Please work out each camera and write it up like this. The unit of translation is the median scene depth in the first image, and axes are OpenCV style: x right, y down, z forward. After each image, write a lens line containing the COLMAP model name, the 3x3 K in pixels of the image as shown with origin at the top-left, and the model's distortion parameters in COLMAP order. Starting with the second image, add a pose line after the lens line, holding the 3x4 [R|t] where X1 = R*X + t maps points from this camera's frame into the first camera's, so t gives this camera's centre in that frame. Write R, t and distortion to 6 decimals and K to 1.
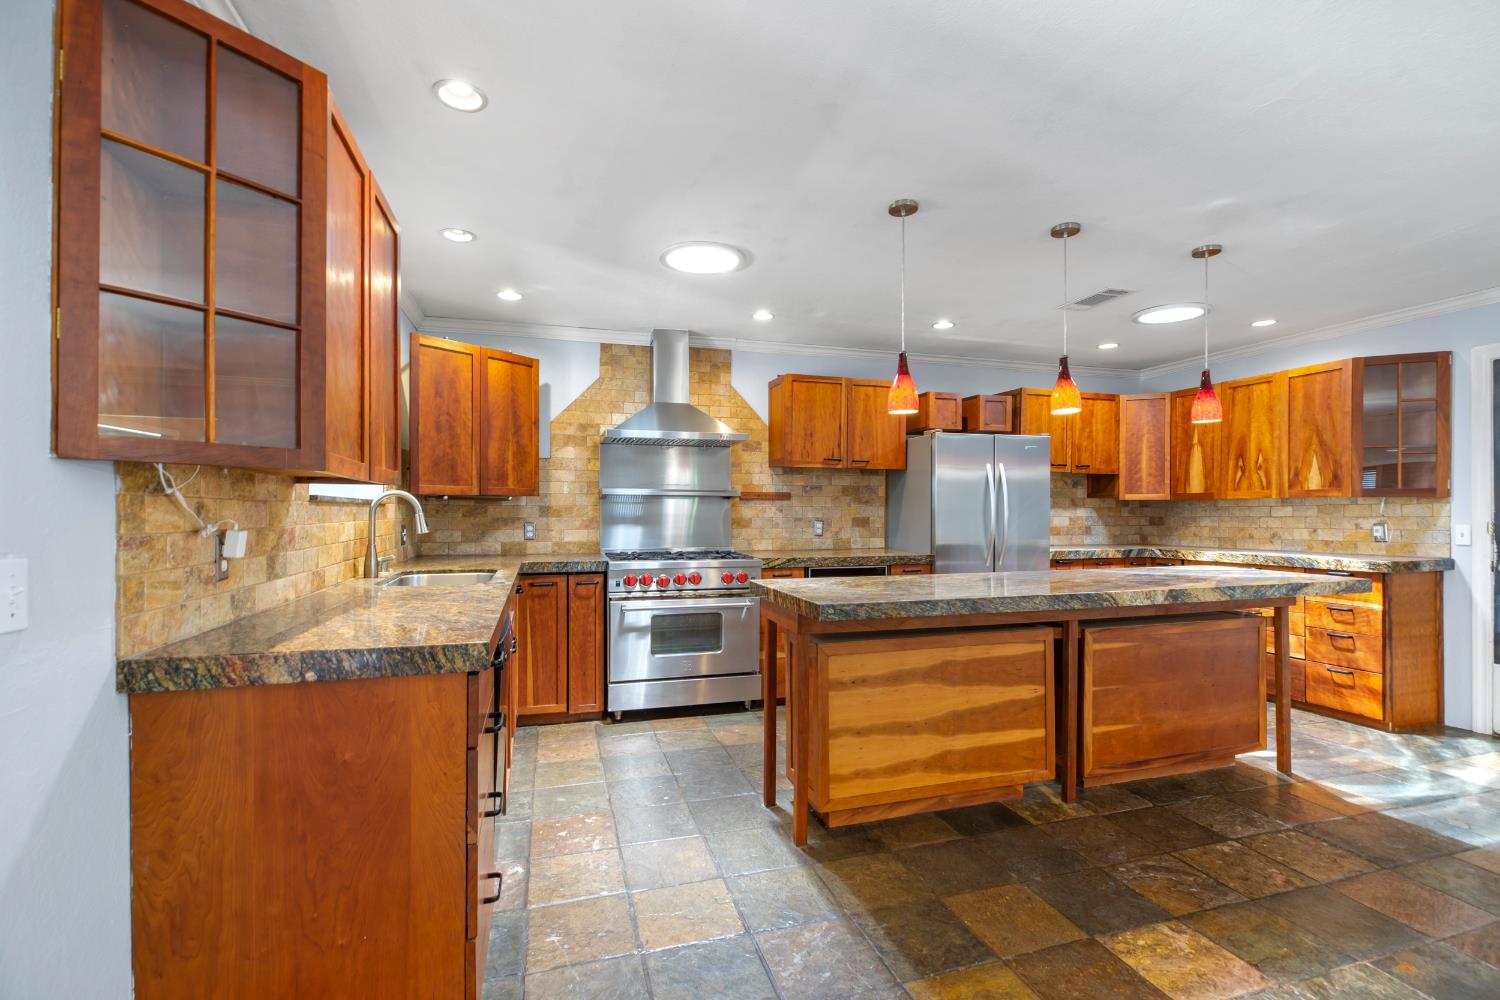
lens RADIAL K [[696.5, 0, 750.0], [0, 696.5, 500.0], [0, 0, 1]] dist [0.000214, -0.000690]
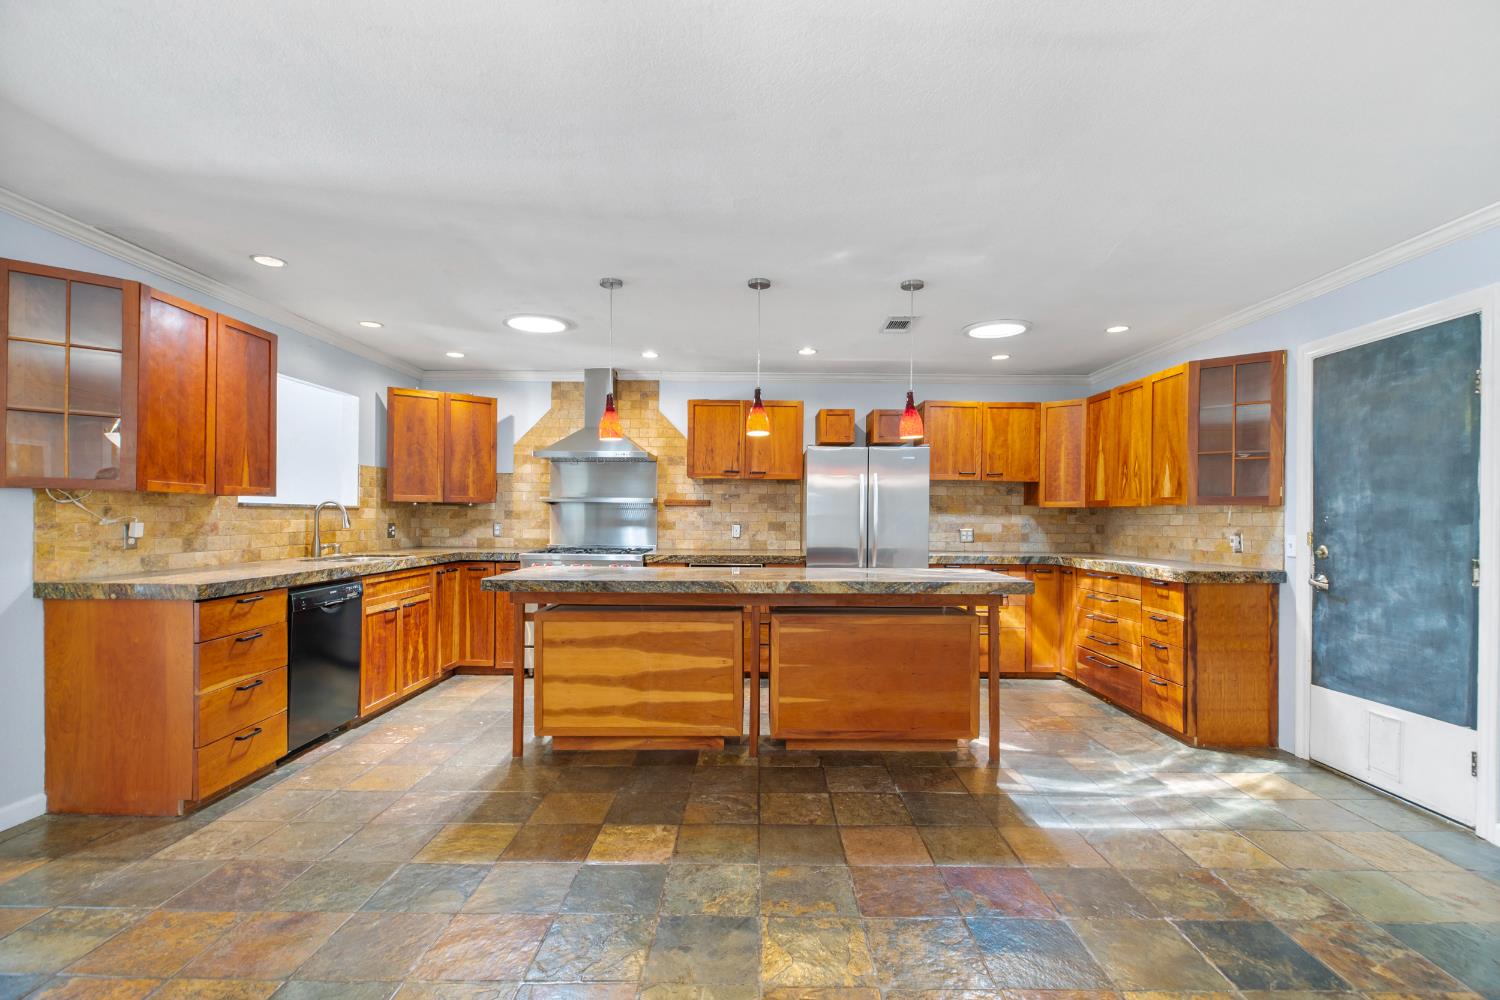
lens RADIAL K [[703.4, 0, 750.0], [0, 703.4, 500.0], [0, 0, 1]] dist [0.001812, -0.000433]
pose [[0.953051, 0.000404, -0.302809, 0.595453], [-0.002798, 0.999968, -0.007472, -0.002536], [0.302796, 0.007969, 0.953022, -0.123455]]
